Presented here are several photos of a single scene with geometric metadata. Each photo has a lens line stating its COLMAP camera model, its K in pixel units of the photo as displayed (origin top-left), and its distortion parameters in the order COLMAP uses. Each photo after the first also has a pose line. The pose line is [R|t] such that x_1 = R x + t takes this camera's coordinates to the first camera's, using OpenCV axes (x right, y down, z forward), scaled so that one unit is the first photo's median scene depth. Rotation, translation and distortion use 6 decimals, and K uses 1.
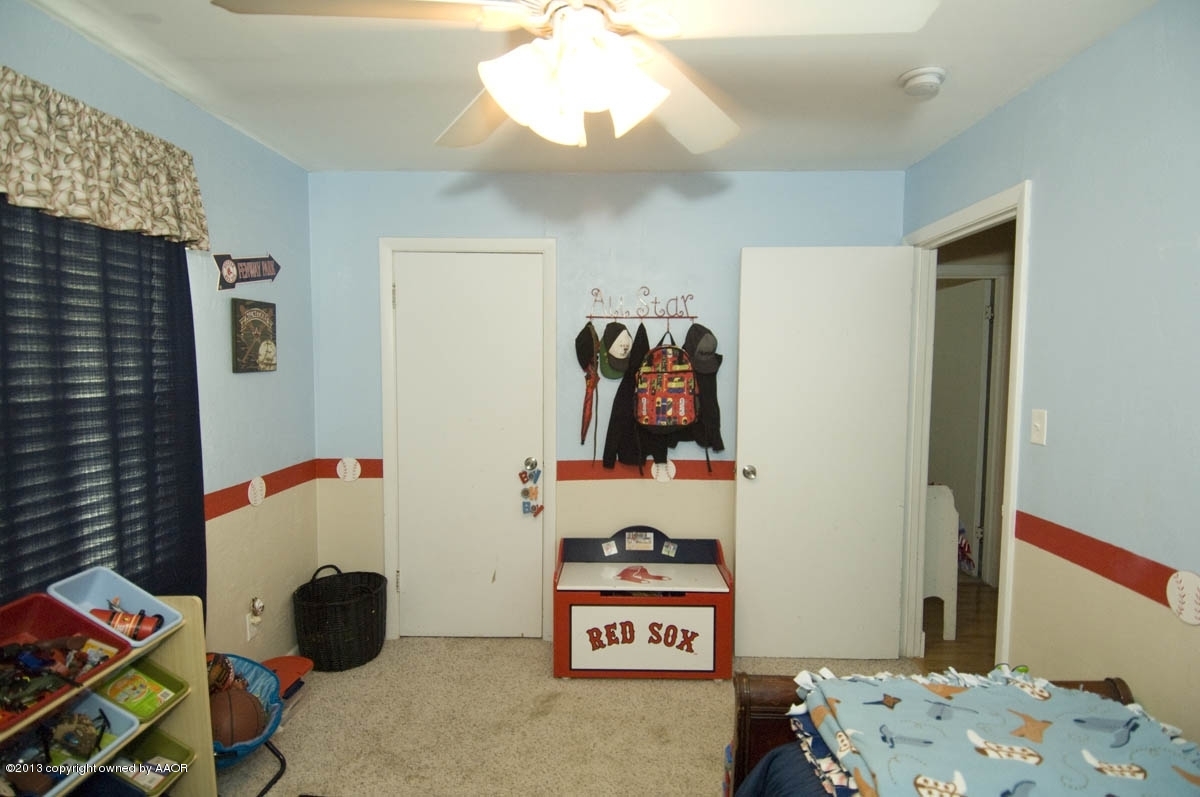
lens RADIAL K [[622.8, 0, 595.5], [0, 622.8, 403.2], [0, 0, 1]] dist [0.028692, -0.039050]
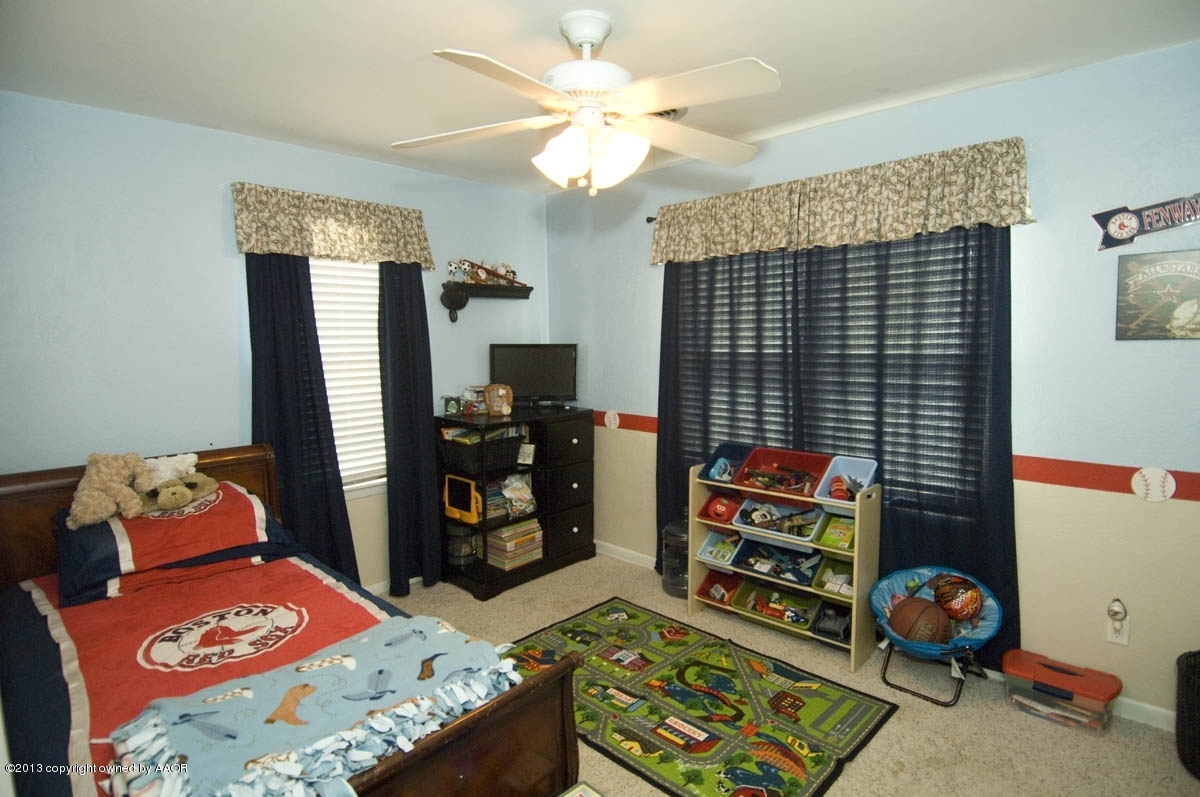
lens RADIAL K [[622.8, 0, 592.1], [0, 622.8, 396.4], [0, 0, 1]] dist [0.028692, -0.039050]
pose [[-0.674603, 0.065393, -0.735279, 0.586476], [-0.037080, 0.991809, 0.122228, -0.051553], [0.737249, 0.109720, -0.666652, 1.066269]]
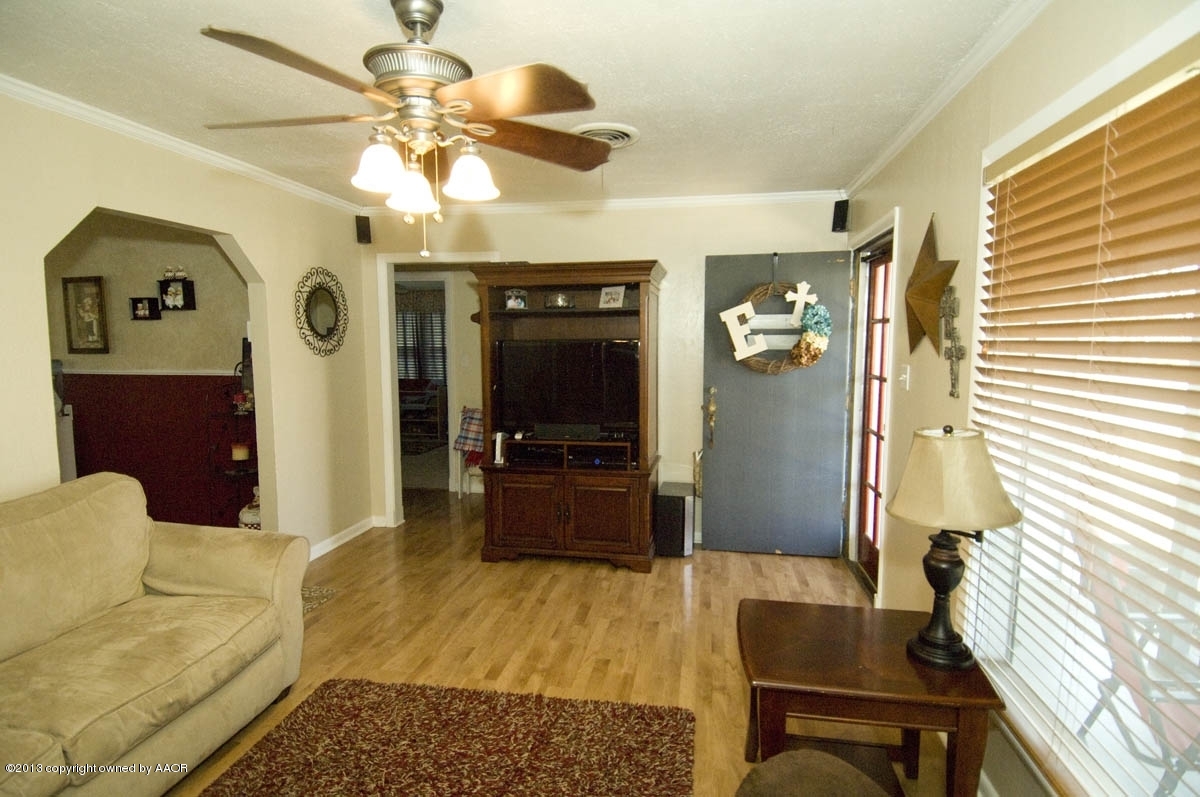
lens RADIAL K [[622.8, 0, 601.8], [0, 622.8, 399.7], [0, 0, 1]] dist [0.028692, -0.039050]
pose [[-0.141940, 0.091003, -0.985683, 2.572080], [-0.060932, 0.993074, 0.100460, -0.112391], [0.987998, 0.074319, -0.135412, 1.971890]]
